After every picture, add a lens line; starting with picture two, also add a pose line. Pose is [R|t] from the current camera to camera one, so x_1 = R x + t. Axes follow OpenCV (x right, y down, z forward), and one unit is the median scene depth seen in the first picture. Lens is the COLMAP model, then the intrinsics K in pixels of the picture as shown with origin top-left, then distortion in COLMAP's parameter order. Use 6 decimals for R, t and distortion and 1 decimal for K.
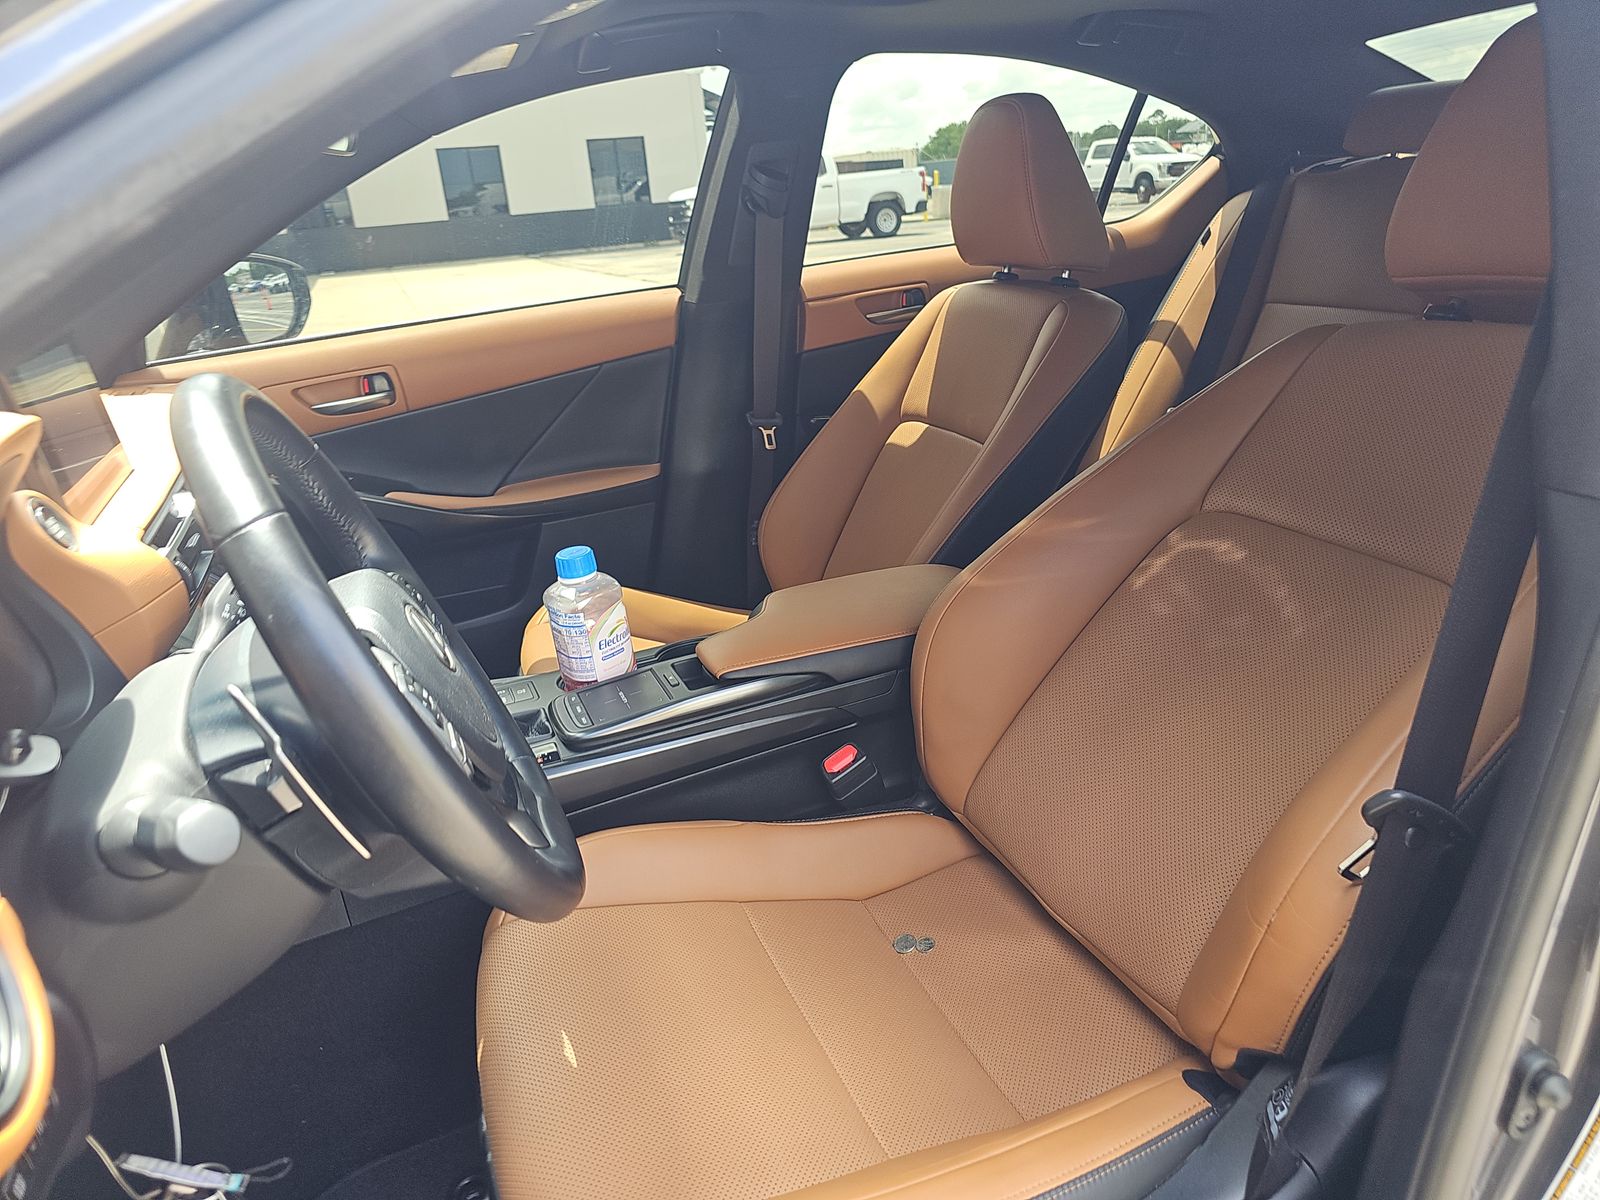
lens RADIAL K [[1079.2, 0, 795.4], [0, 1079.2, 599.1], [0, 0, 1]] dist [0.057191, -0.048589]
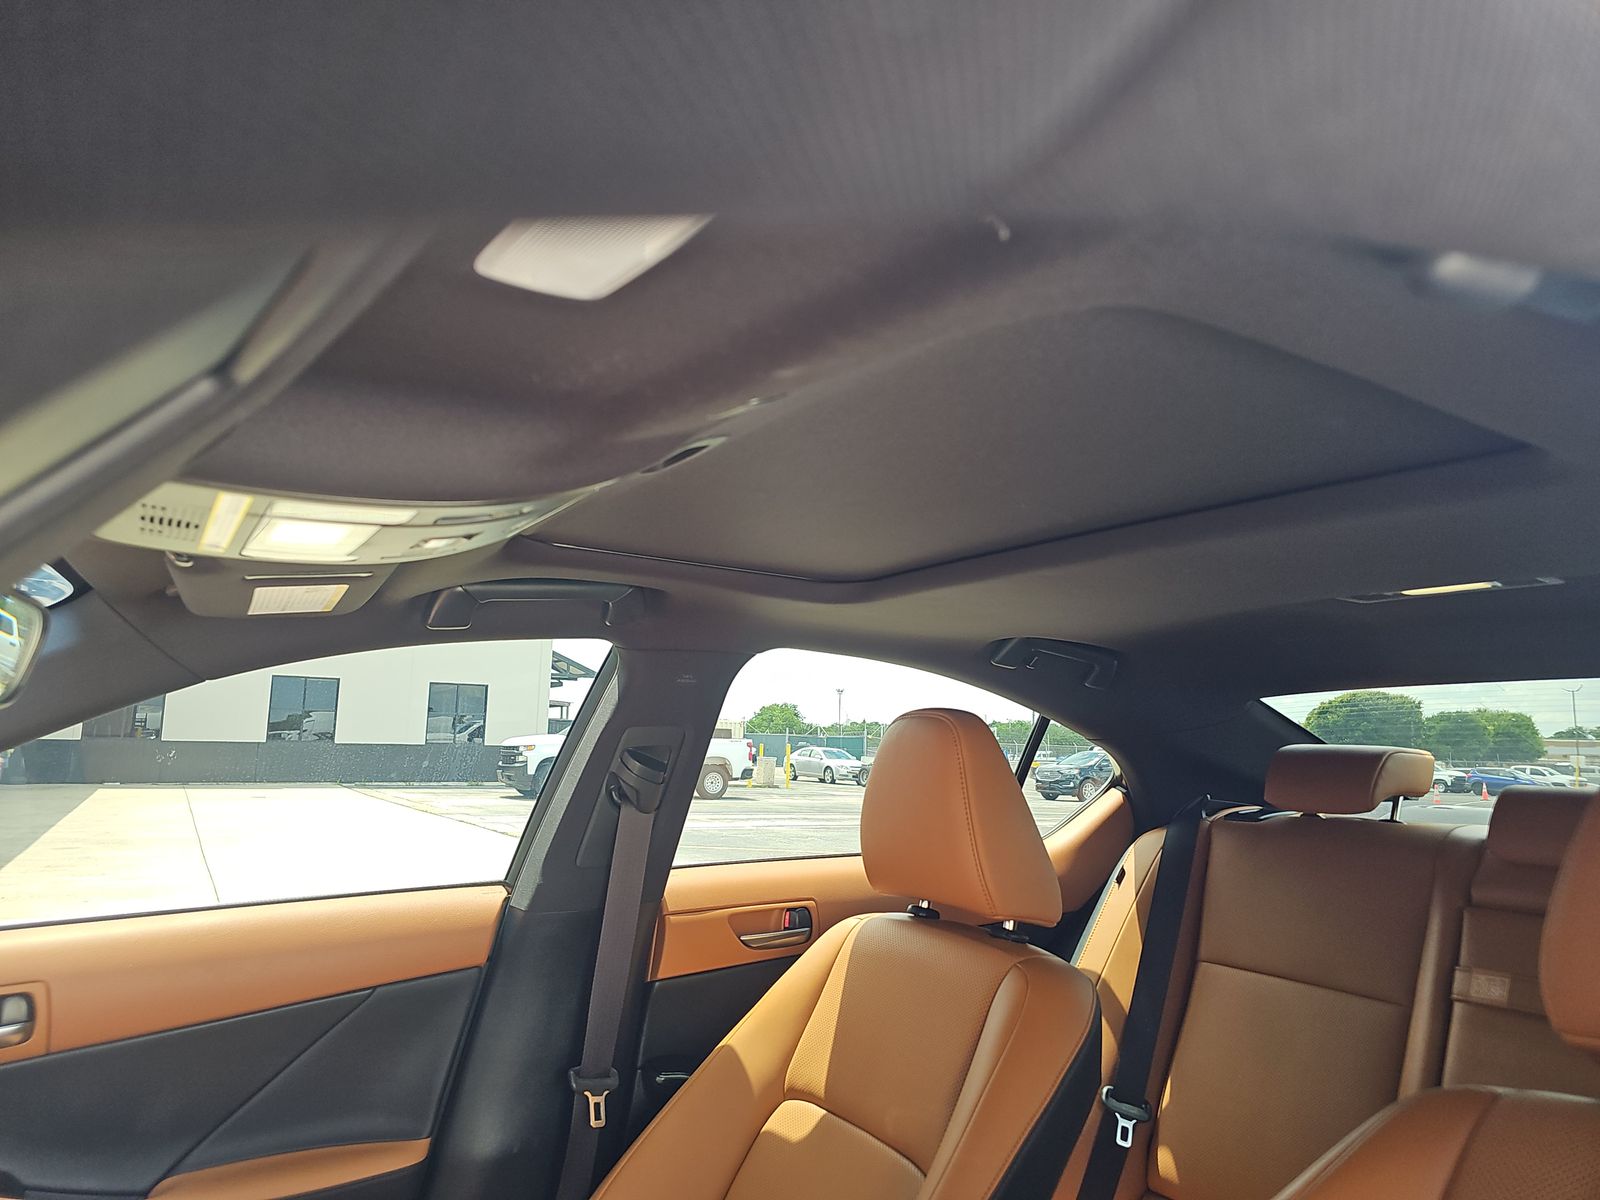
lens RADIAL K [[1079.2, 0, 795.4], [0, 1079.2, 599.1], [0, 0, 1]] dist [0.057191, -0.048589]
pose [[0.982869, 0.123692, 0.136635, -0.035245], [-0.042649, 0.873865, -0.484295, -0.099154], [-0.179304, 0.470171, 0.864170, 0.199676]]
